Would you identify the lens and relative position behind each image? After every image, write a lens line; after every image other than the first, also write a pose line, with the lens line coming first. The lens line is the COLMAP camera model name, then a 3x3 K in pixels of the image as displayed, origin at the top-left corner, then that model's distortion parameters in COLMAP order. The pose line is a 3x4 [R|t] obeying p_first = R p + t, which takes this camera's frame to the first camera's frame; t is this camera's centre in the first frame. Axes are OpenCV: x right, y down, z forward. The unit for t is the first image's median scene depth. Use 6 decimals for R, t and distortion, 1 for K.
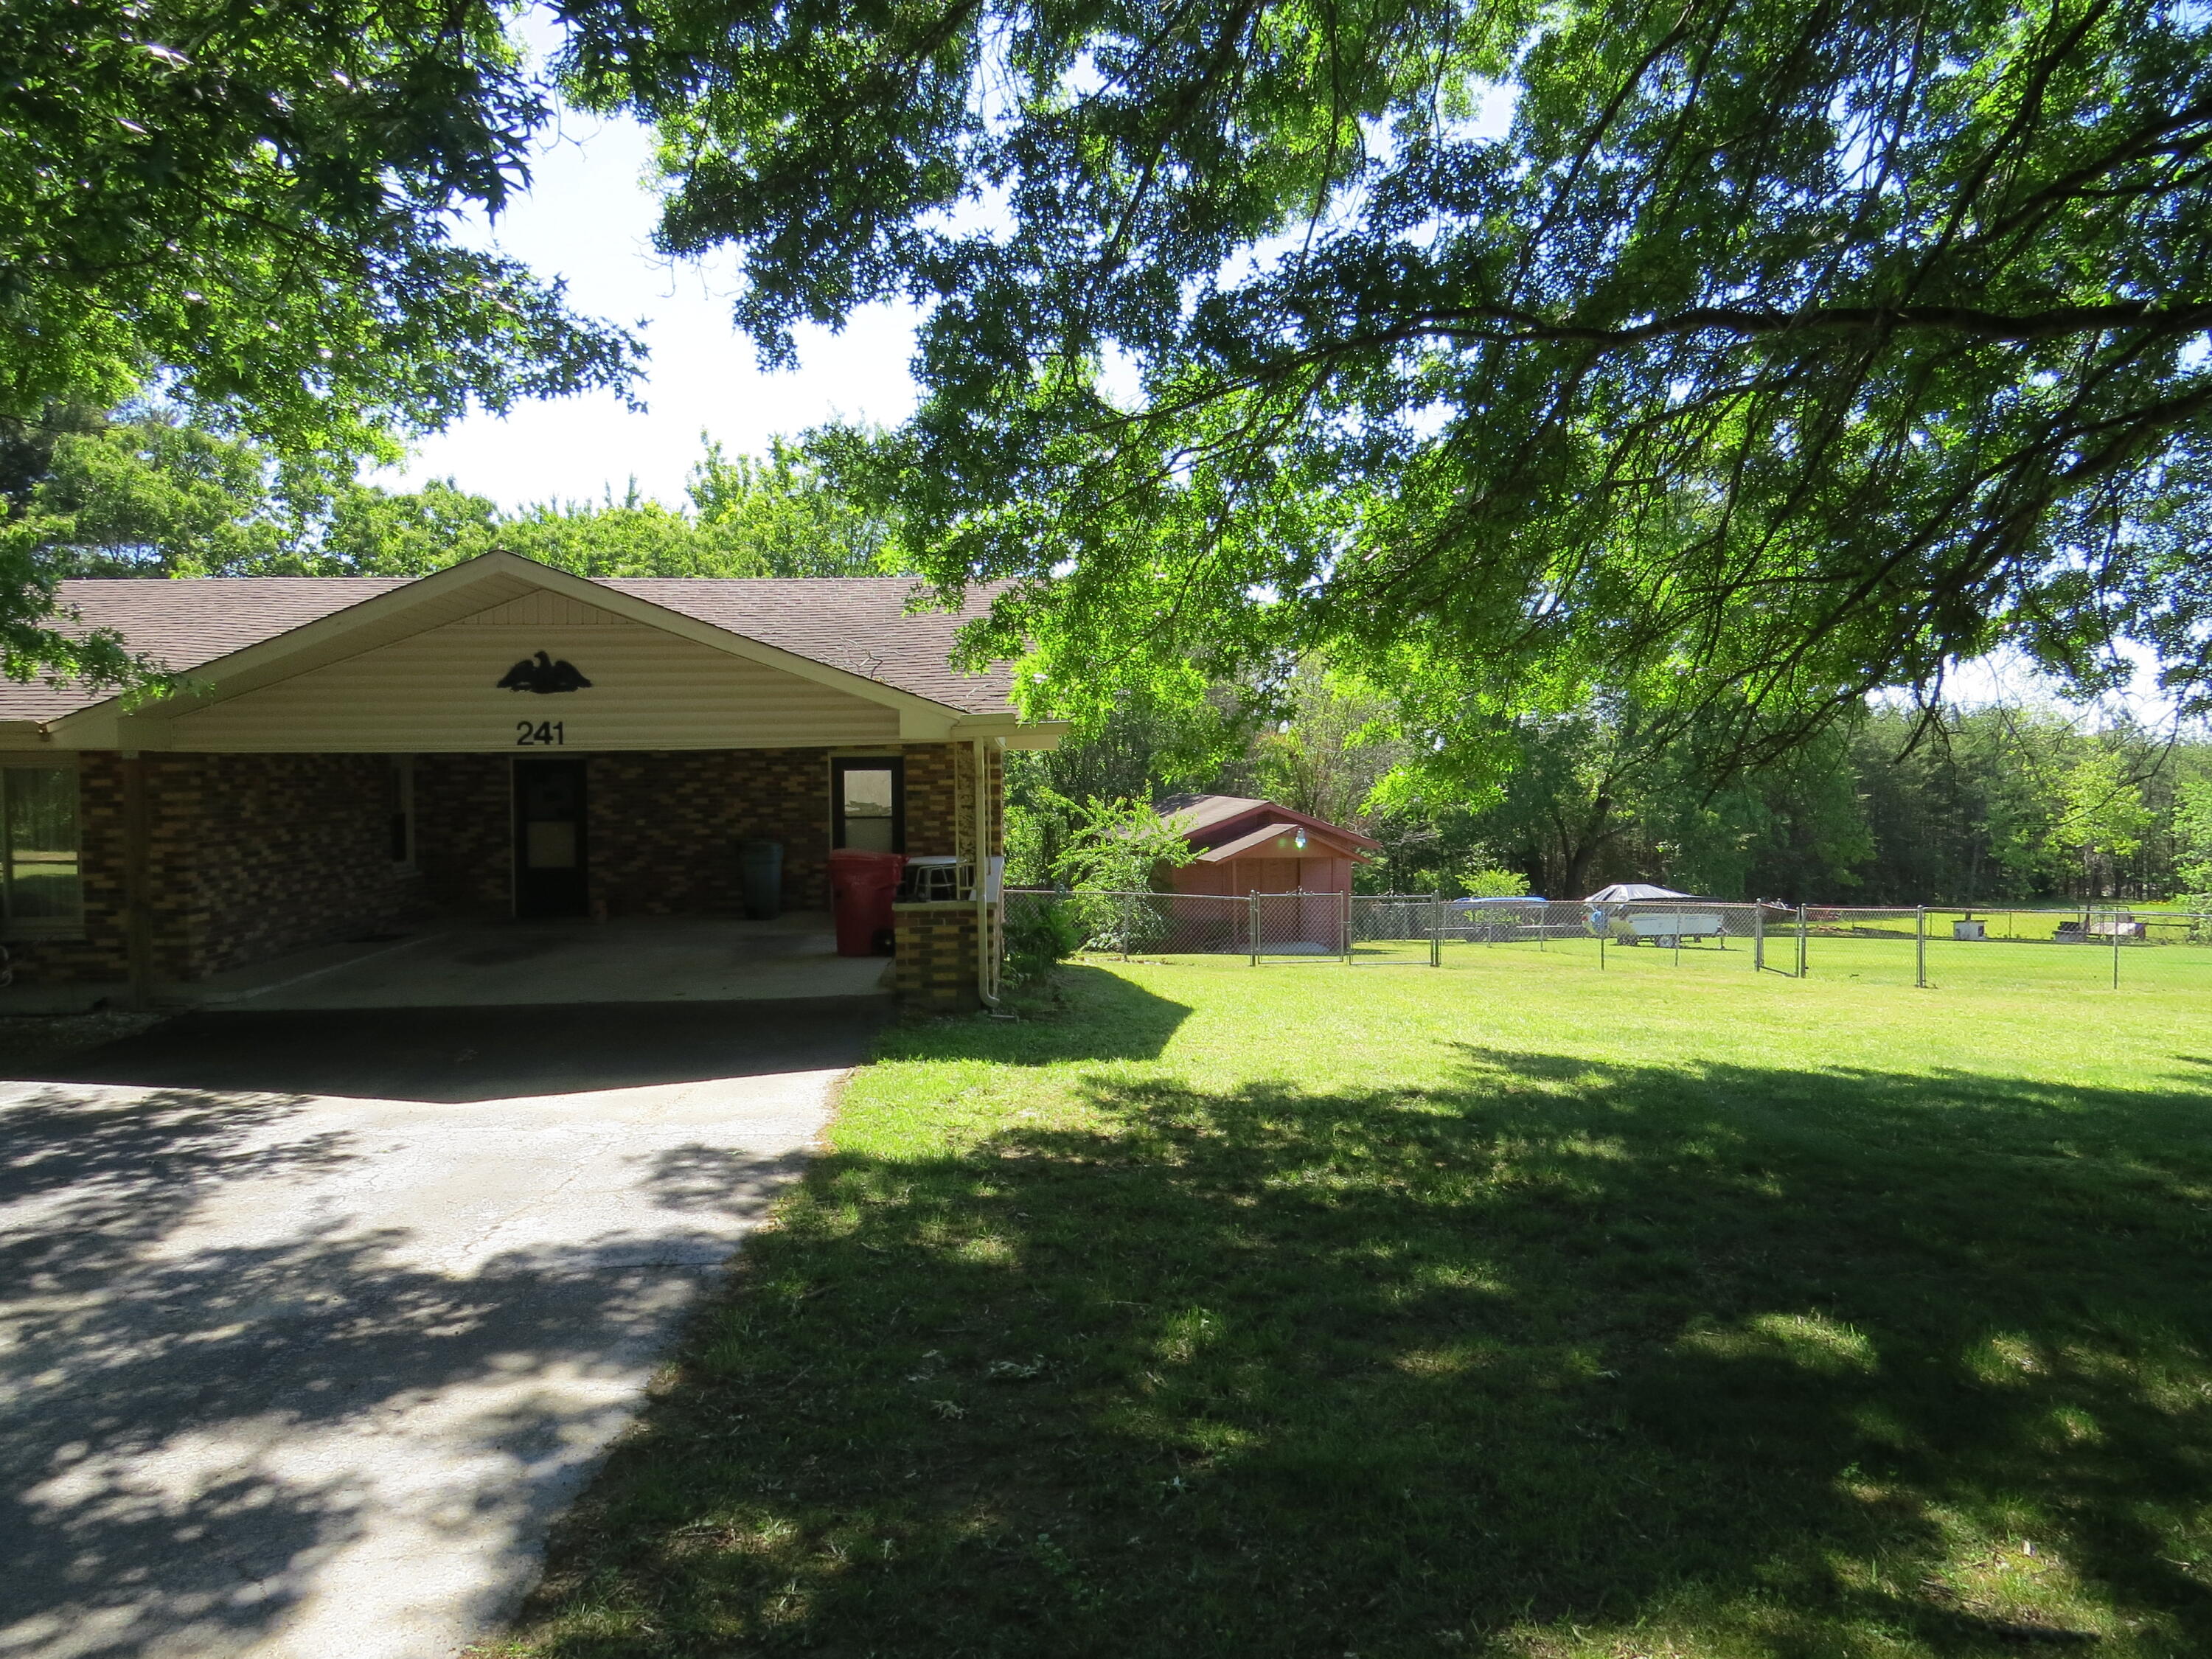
lens RADIAL K [[1610.4, 0, 1105.0], [0, 1610.4, 804.1], [0, 0, 1]] dist [-0.007974, -0.007807]
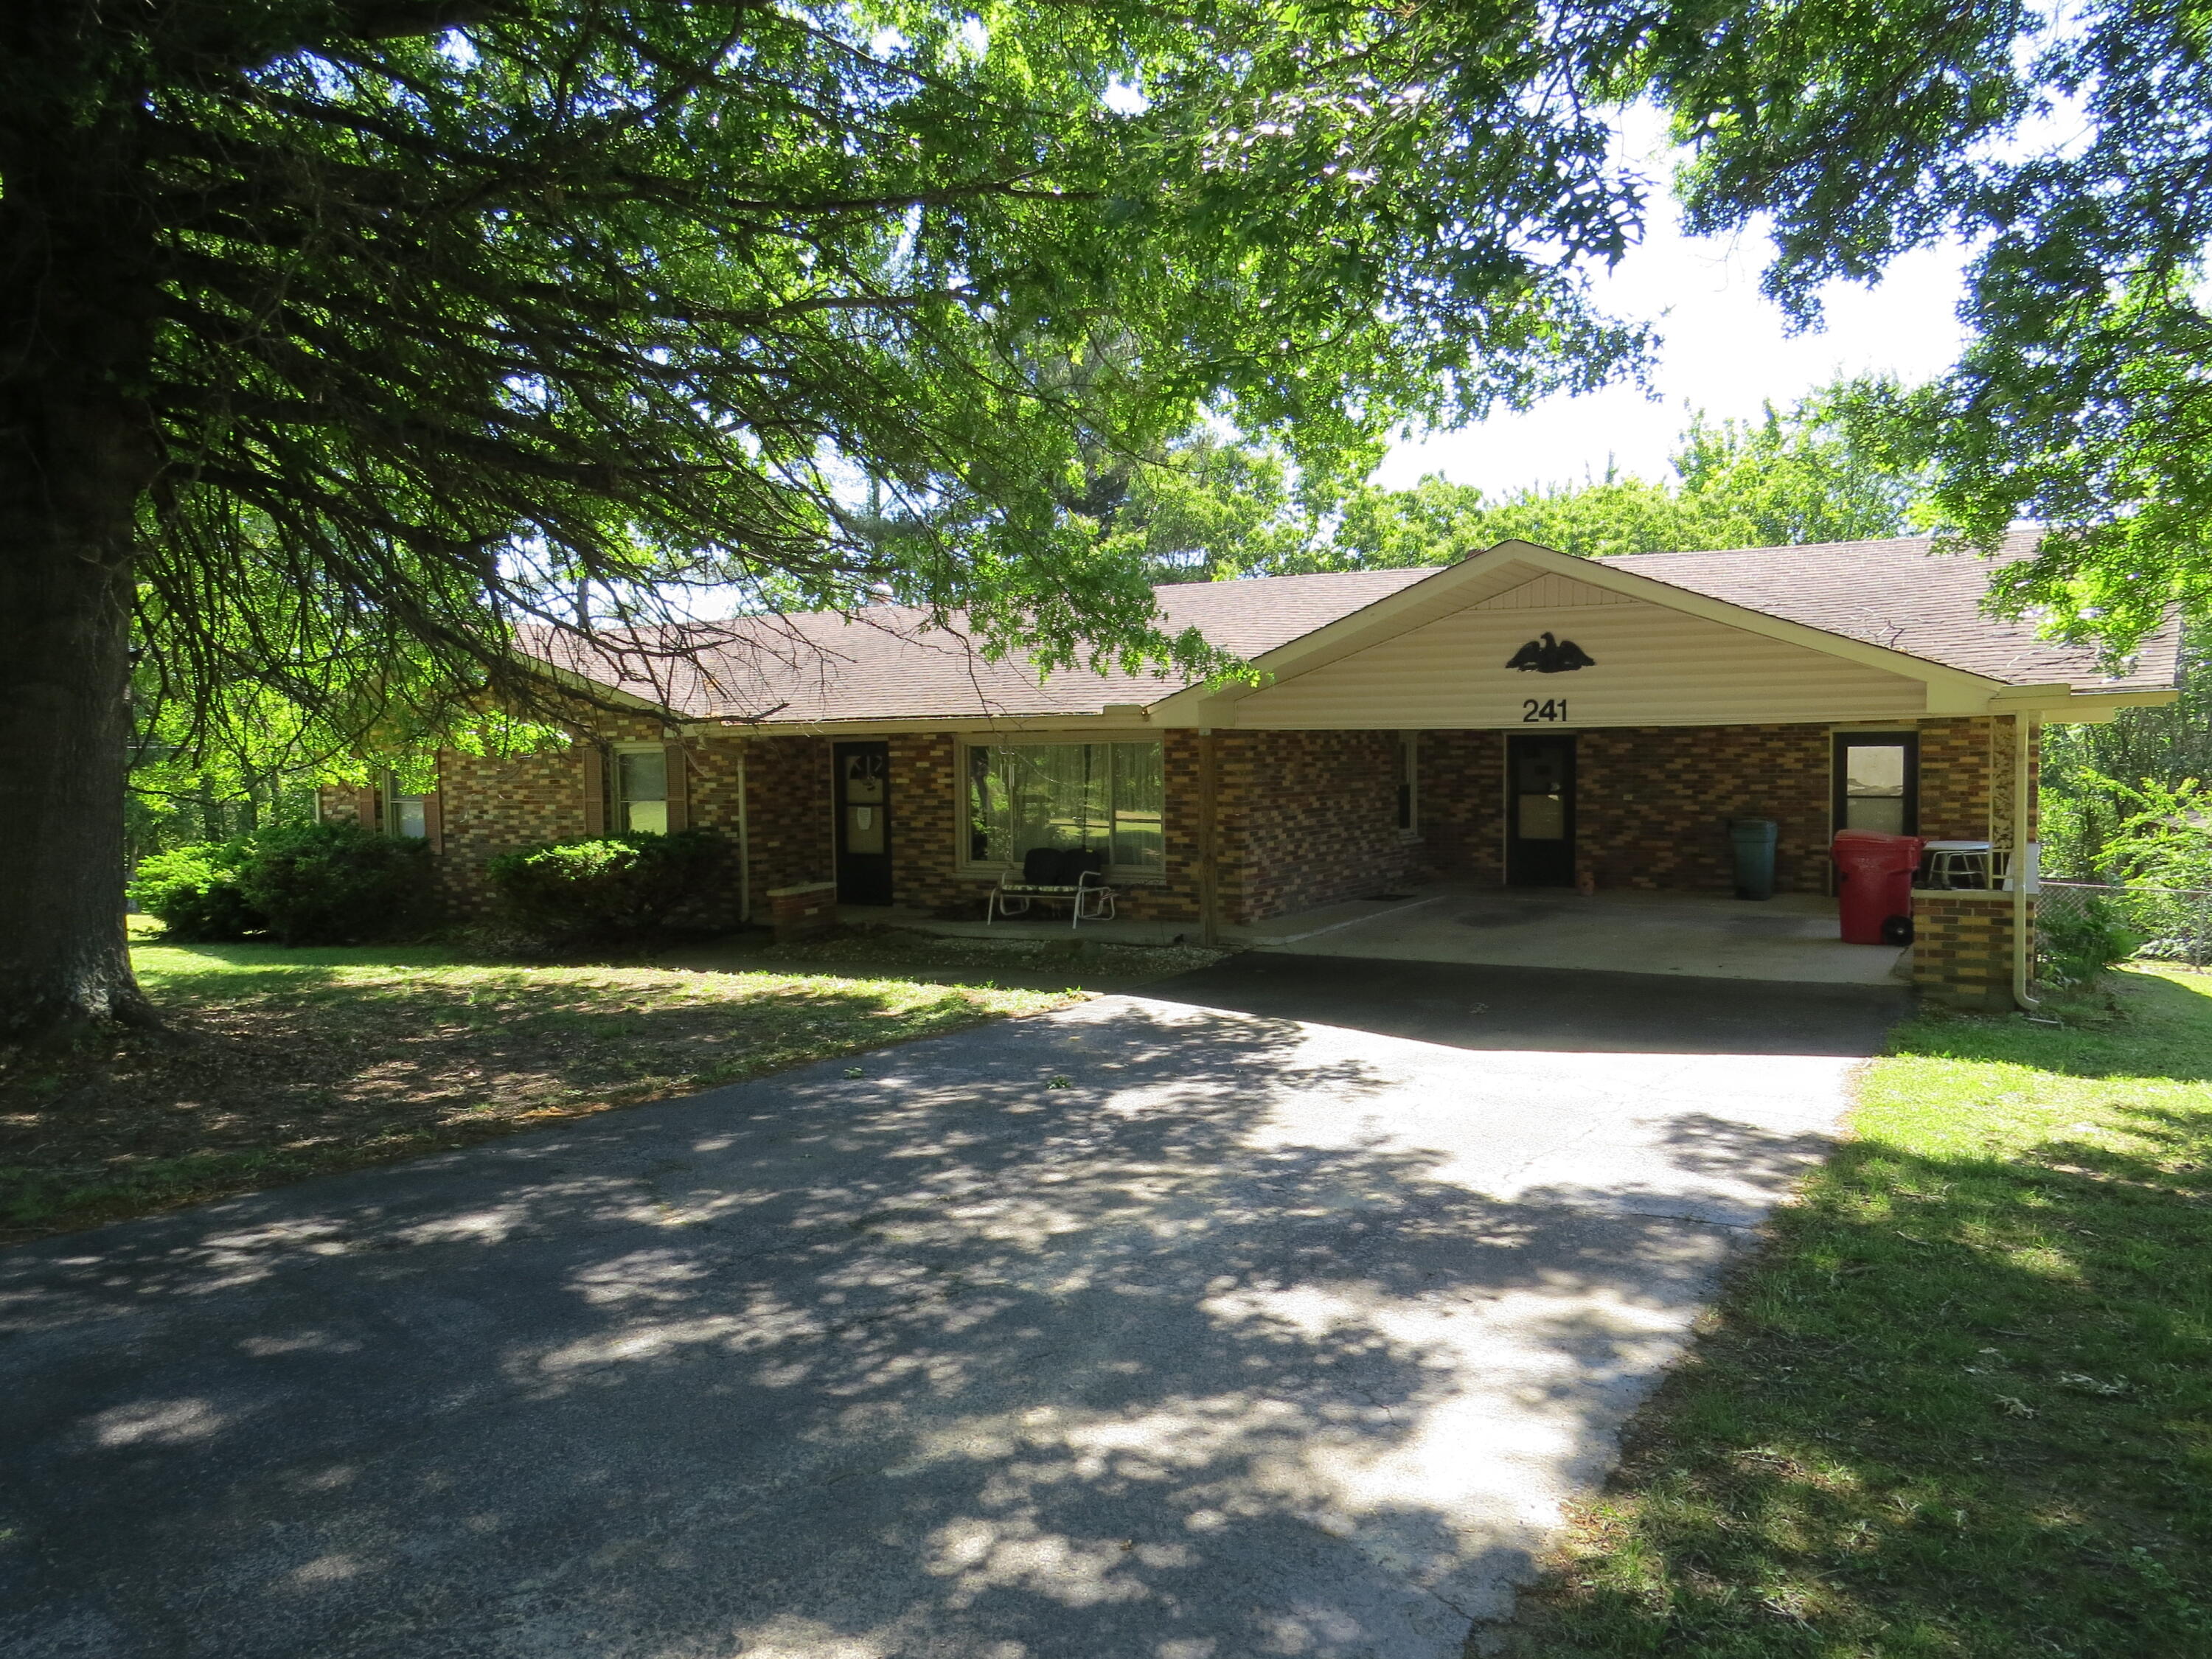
lens RADIAL K [[1613.1, 0, 1108.8], [0, 1613.1, 813.7], [0, 0, 1]] dist [-0.003625, 0.010594]
pose [[0.837263, 0.025009, -0.546228, -0.013824], [-0.013435, 0.999593, 0.025173, 0.000868], [0.546635, -0.013738, 0.837258, -0.048690]]
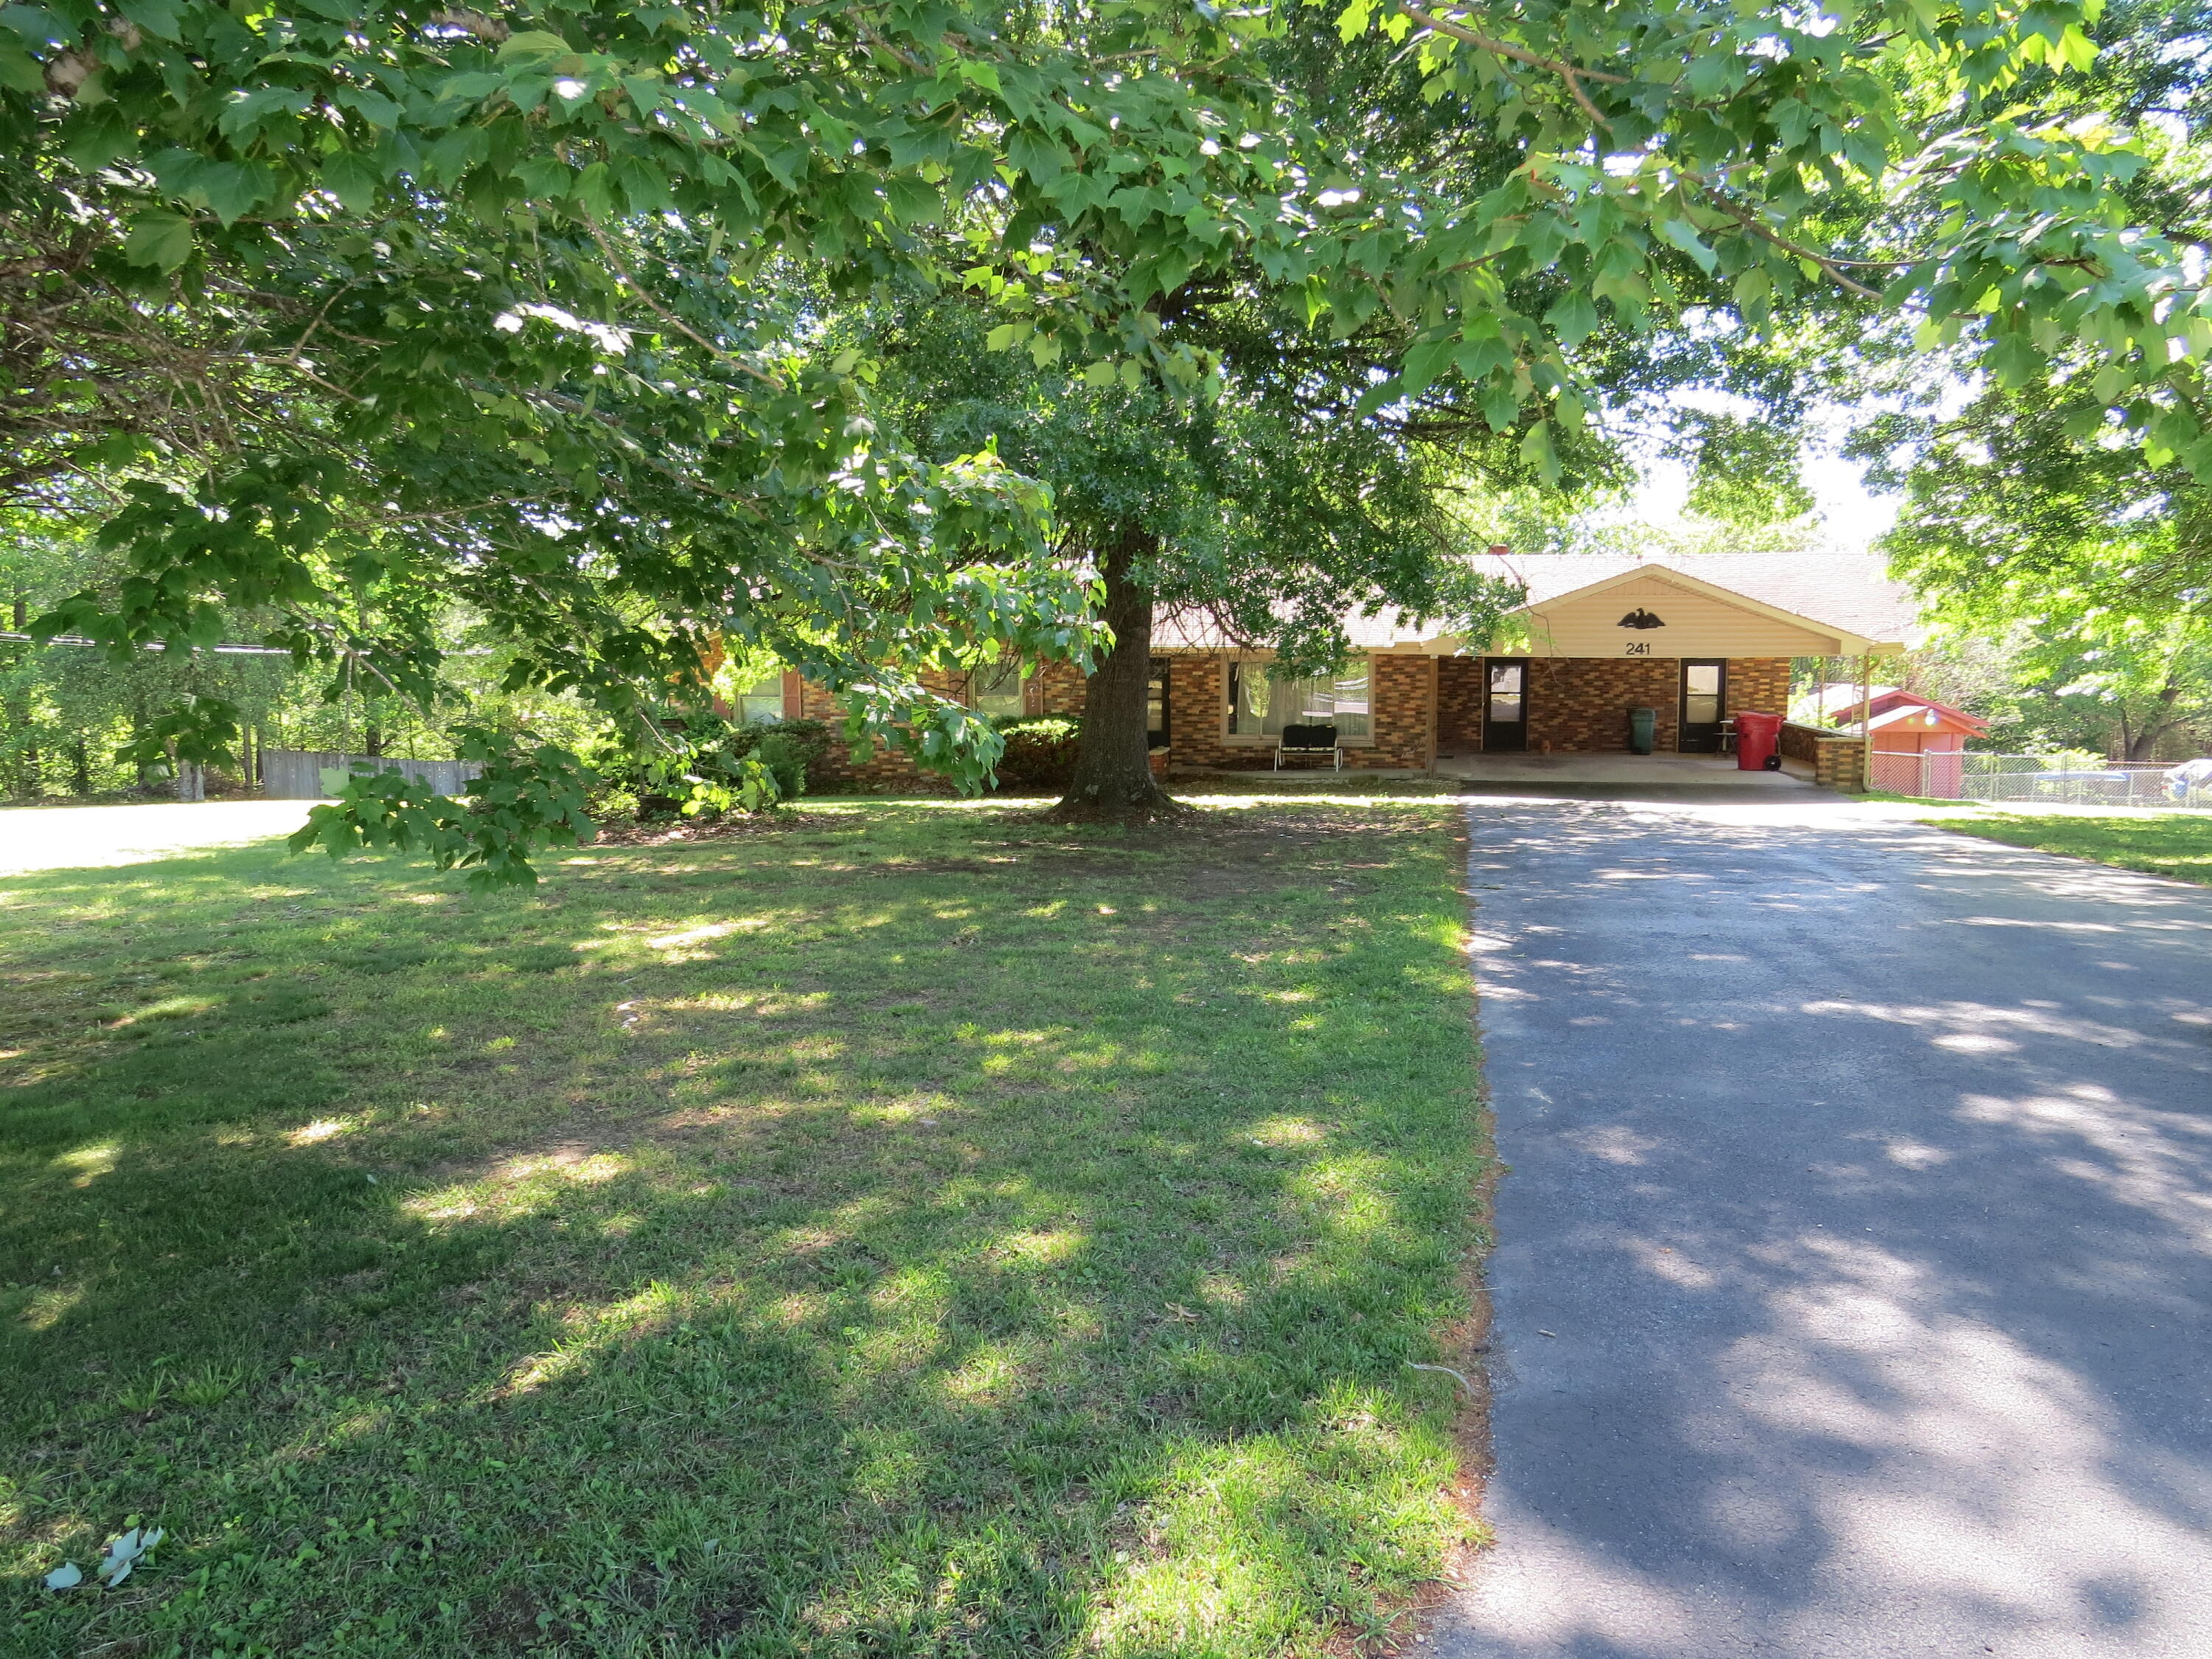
lens RADIAL K [[1613.1, 0, 1108.8], [0, 1613.1, 813.7], [0, 0, 1]] dist [-0.003625, 0.010594]
pose [[0.968906, 0.036607, -0.244705, -0.579512], [-0.017548, 0.996671, 0.079617, 0.015441], [0.246805, -0.072847, 0.966323, -1.345024]]
